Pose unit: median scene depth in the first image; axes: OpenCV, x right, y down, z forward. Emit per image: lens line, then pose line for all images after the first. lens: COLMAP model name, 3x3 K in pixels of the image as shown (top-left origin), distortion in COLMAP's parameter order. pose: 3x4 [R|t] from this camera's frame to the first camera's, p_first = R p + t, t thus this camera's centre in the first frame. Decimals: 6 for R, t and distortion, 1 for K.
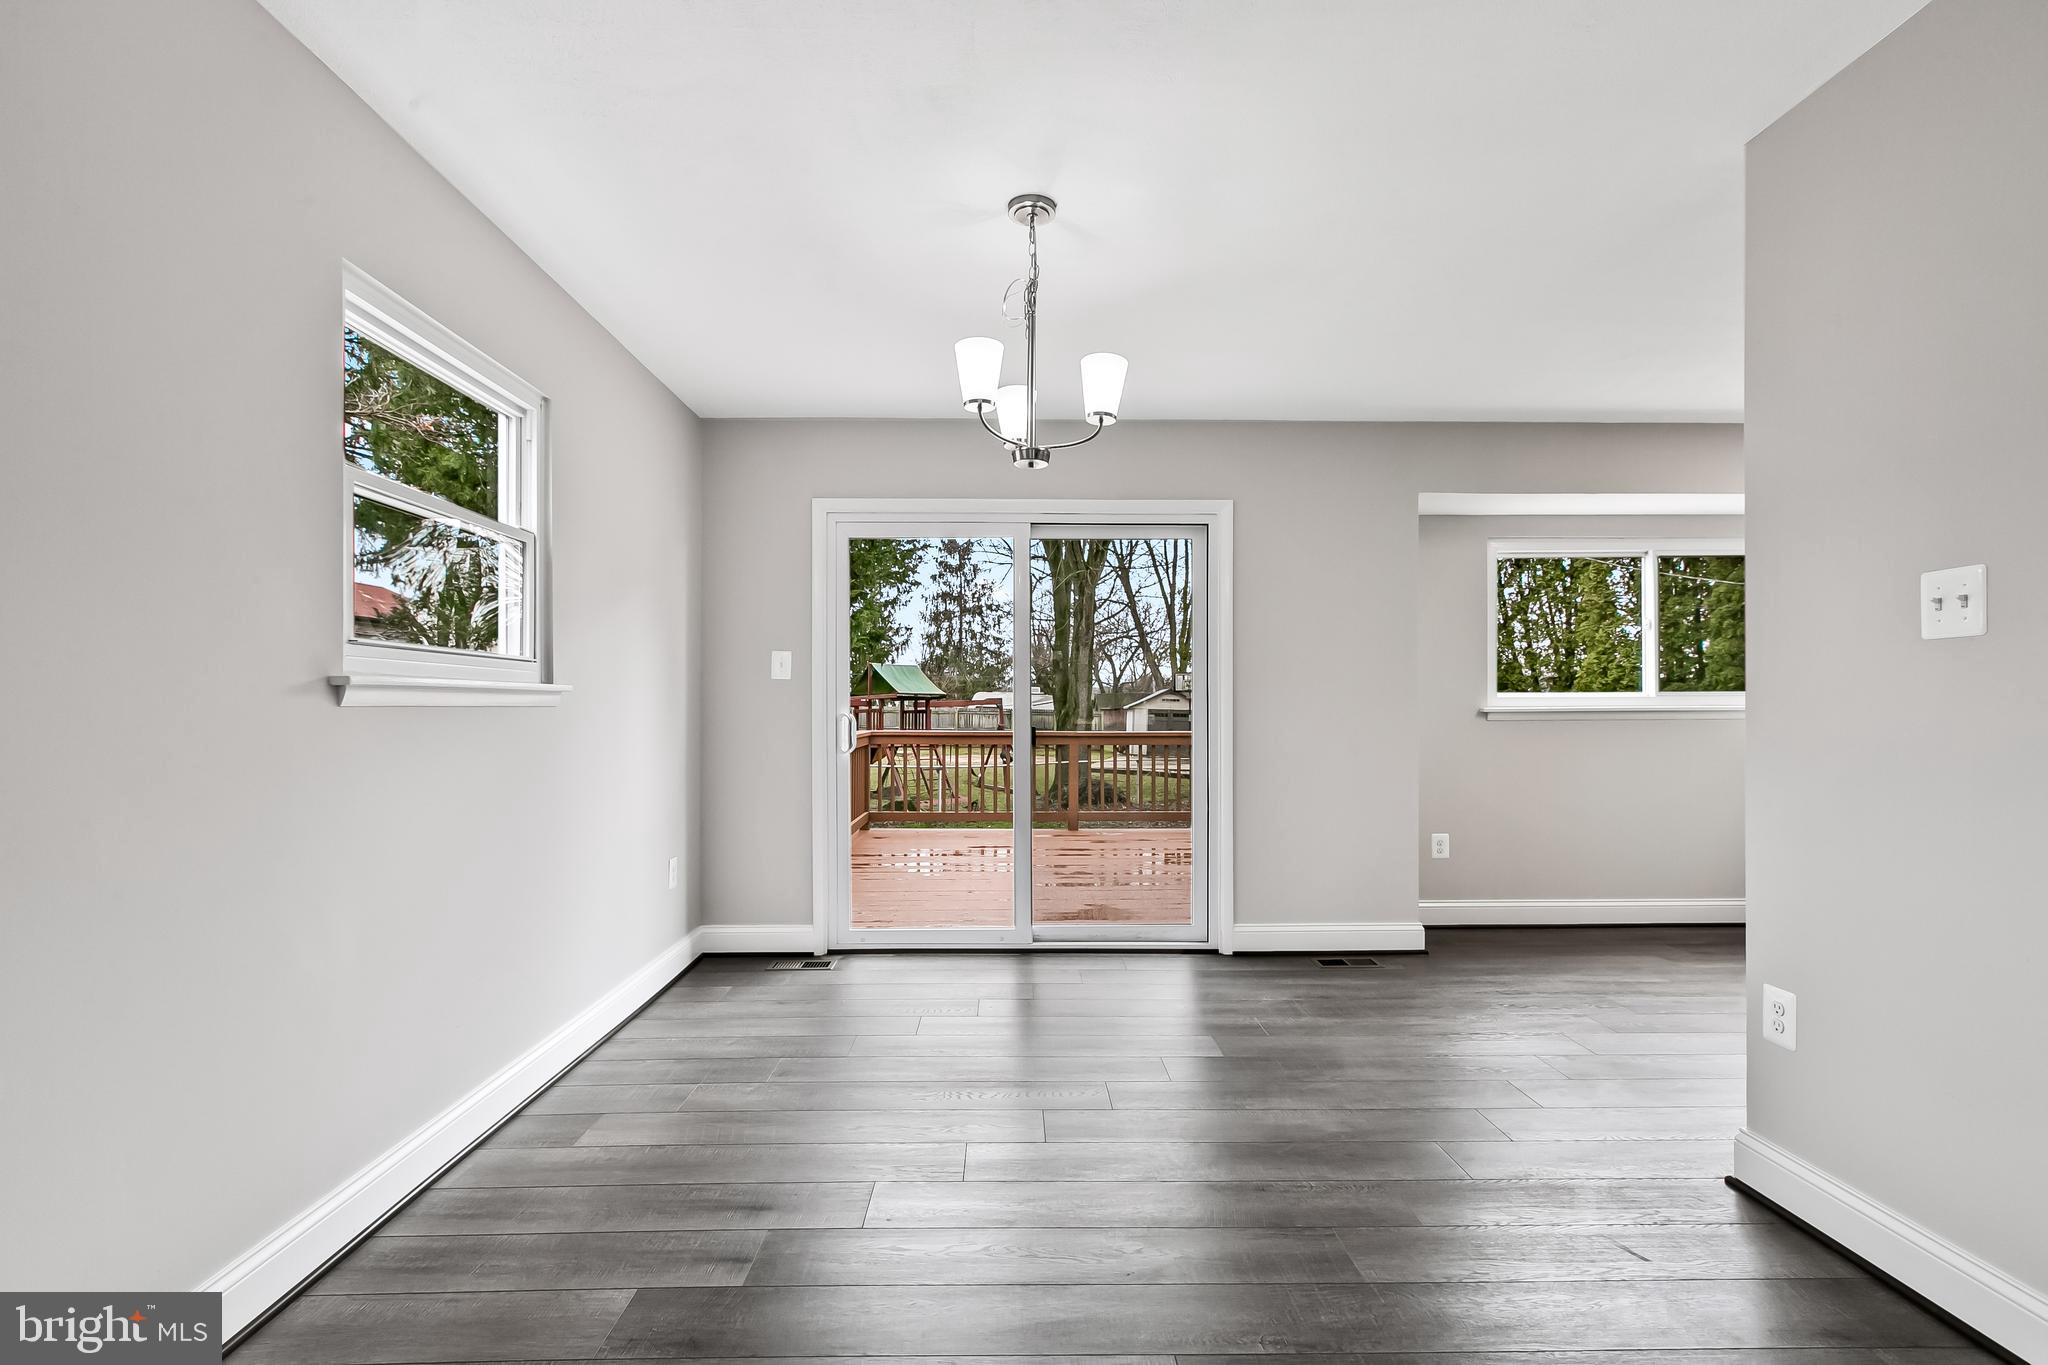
lens RADIAL K [[917.1, 0, 1022.2], [0, 917.1, 714.0], [0, 0, 1]] dist [0.000623, 0.000058]
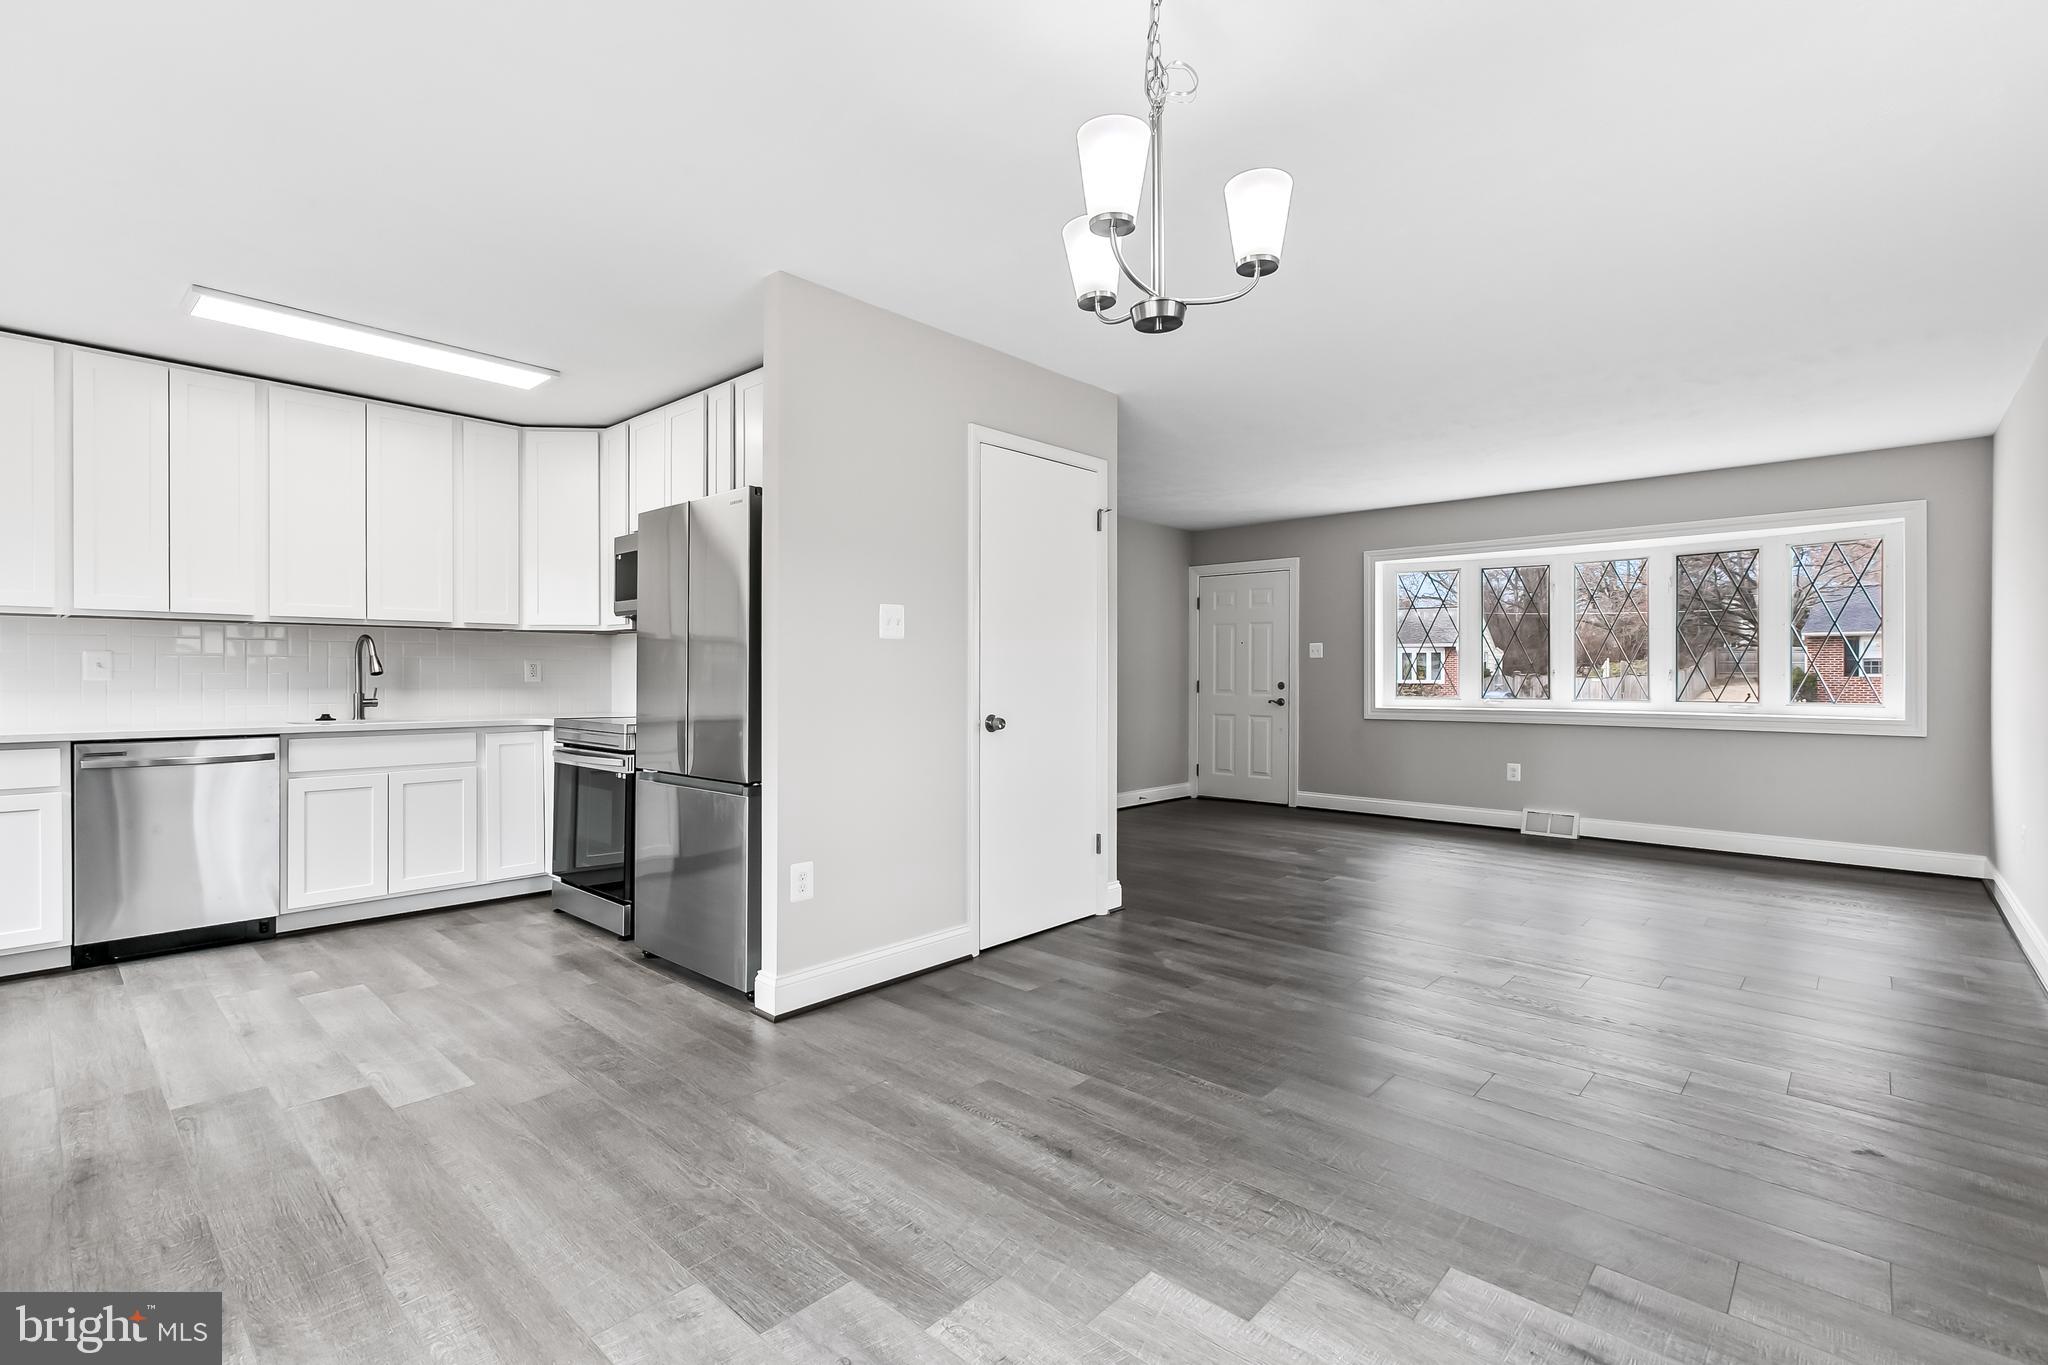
lens RADIAL K [[925.6, 0, 1030.2], [0, 925.6, 676.4], [0, 0, 1]] dist [0.001800, 0.000691]
pose [[-0.726954, -0.000989, 0.686686, -0.233738], [0.002808, 0.999986, 0.004414, -0.004327], [-0.686681, 0.005137, -0.726941, 0.911959]]
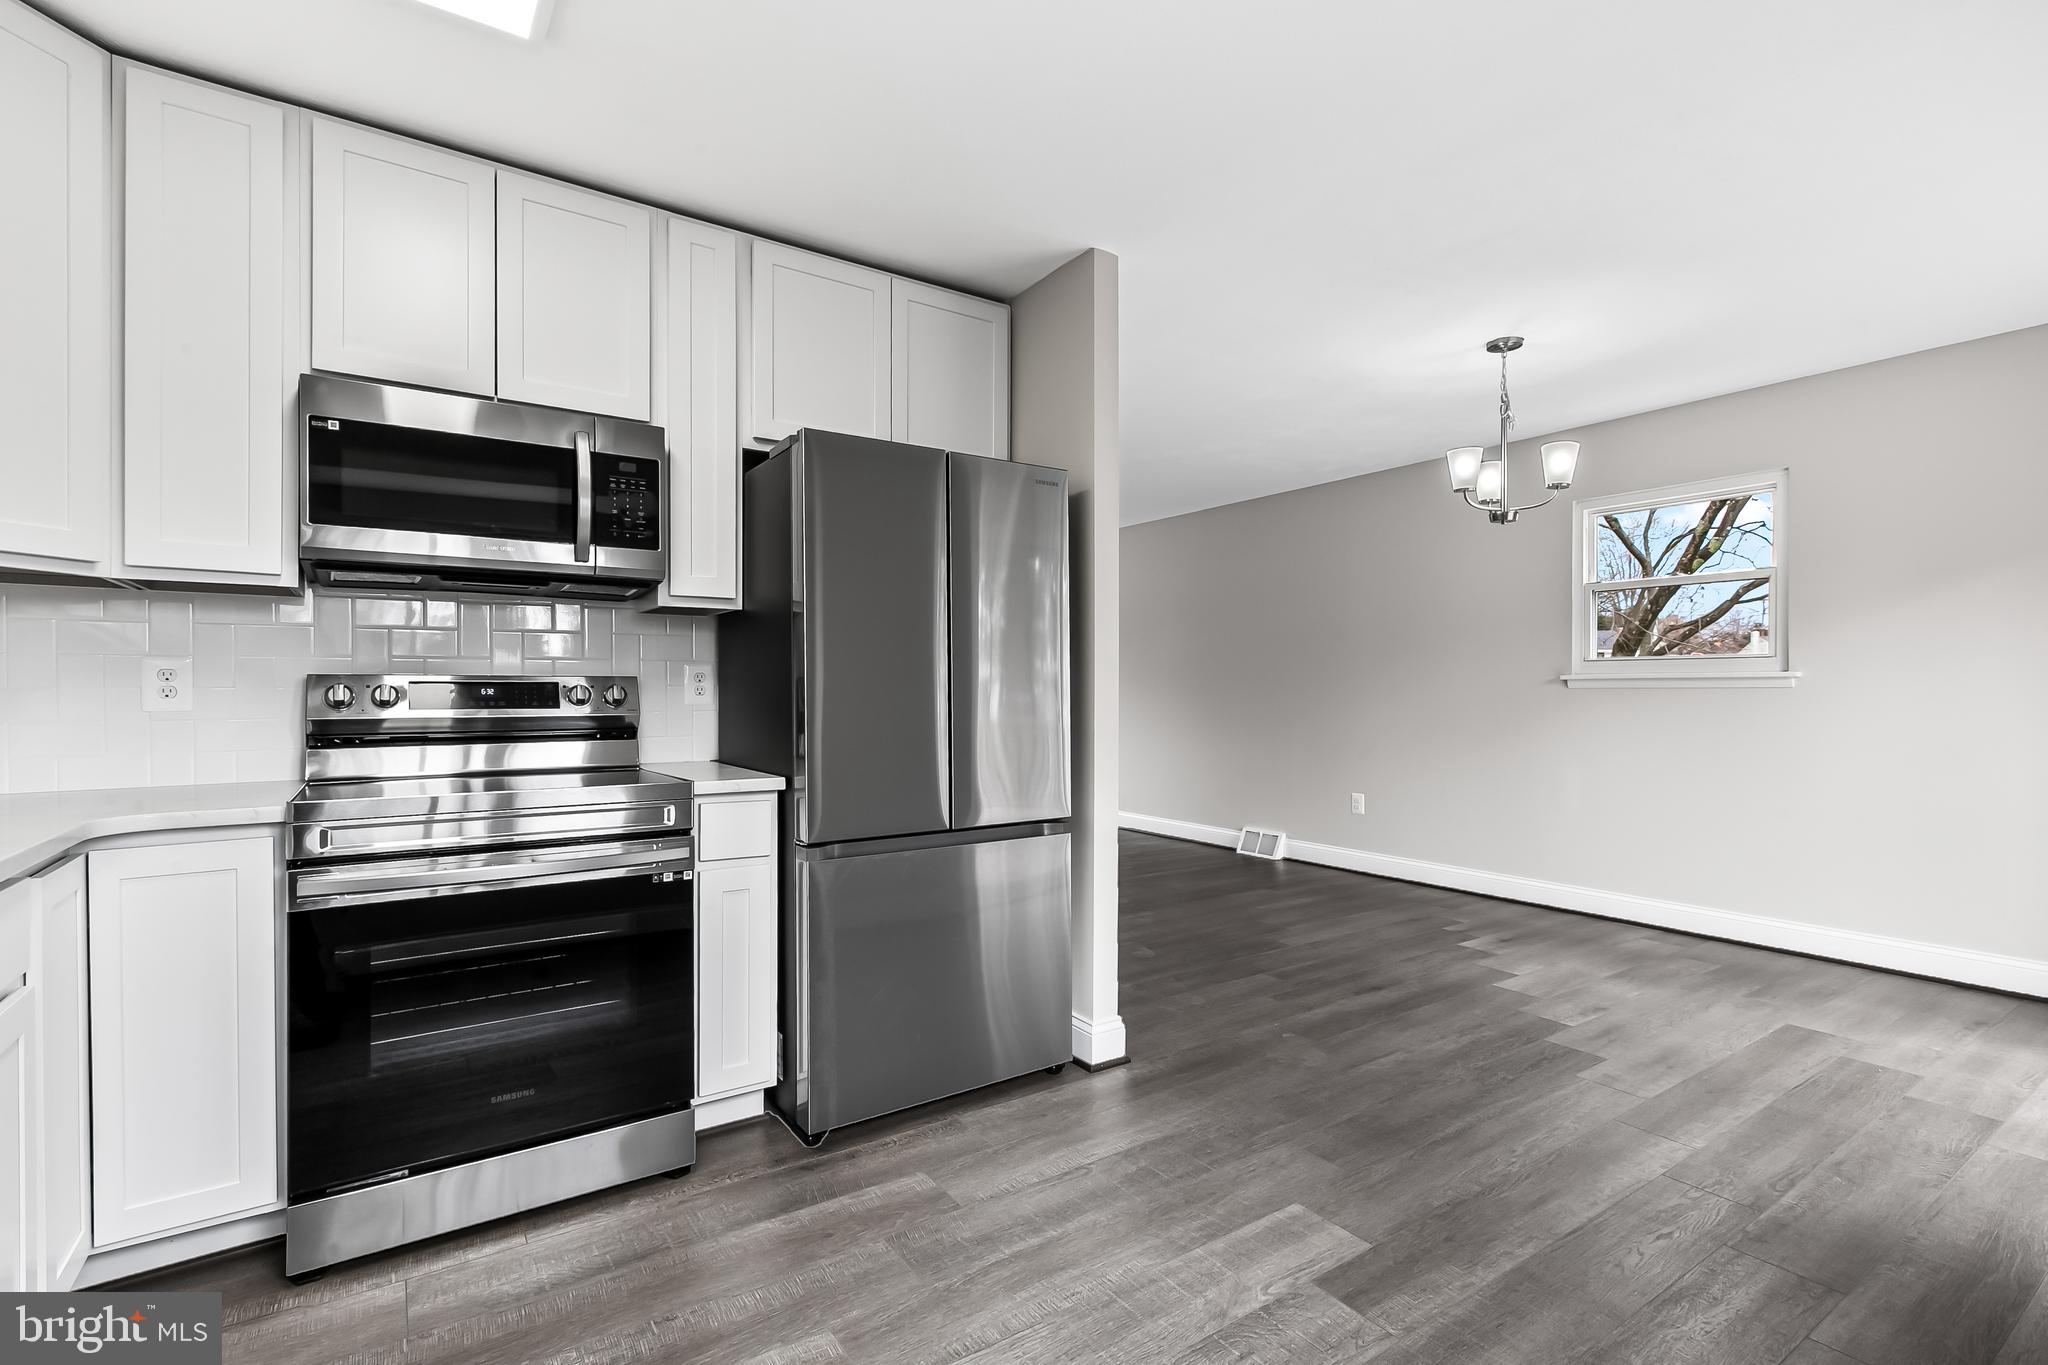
lens RADIAL K [[938.2, 0, 1018.4], [0, 938.2, 694.0], [0, 0, 1]] dist [0.002078, 0.000255]
pose [[-0.838418, 0.003224, -0.545018, 0.846214], [-0.002135, 0.999955, 0.009200, -0.006364], [0.545023, 0.008877, -0.838374, 1.053234]]
